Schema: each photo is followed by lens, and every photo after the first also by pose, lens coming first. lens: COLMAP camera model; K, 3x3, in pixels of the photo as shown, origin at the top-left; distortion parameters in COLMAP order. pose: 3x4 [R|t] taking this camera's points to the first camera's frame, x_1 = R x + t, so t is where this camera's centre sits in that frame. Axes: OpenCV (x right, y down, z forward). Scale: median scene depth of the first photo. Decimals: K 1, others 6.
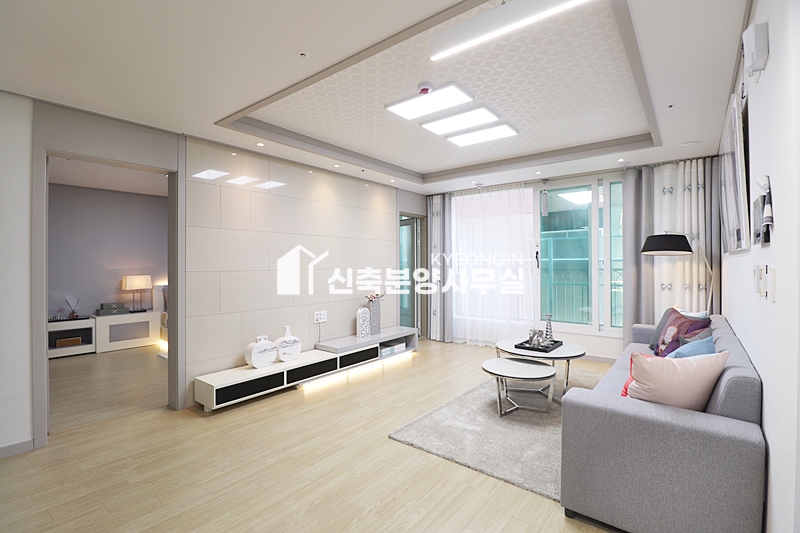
lens RADIAL K [[368.0, 0, 406.4], [0, 368.0, 260.7], [0, 0, 1]] dist [0.000368, -0.012277]
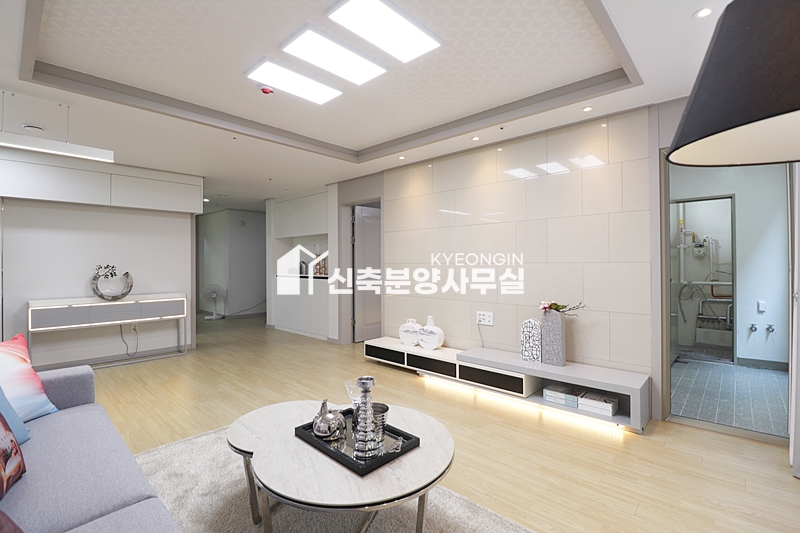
lens RADIAL K [[368.0, 0, 406.4], [0, 368.0, 260.7], [0, 0, 1]] dist [0.000368, -0.012277]
pose [[-0.070302, 0.000584, -0.997526, 0.750108], [0.012490, 0.999922, -0.000295, 0.018437], [0.997448, -0.012480, -0.070304, 1.031084]]
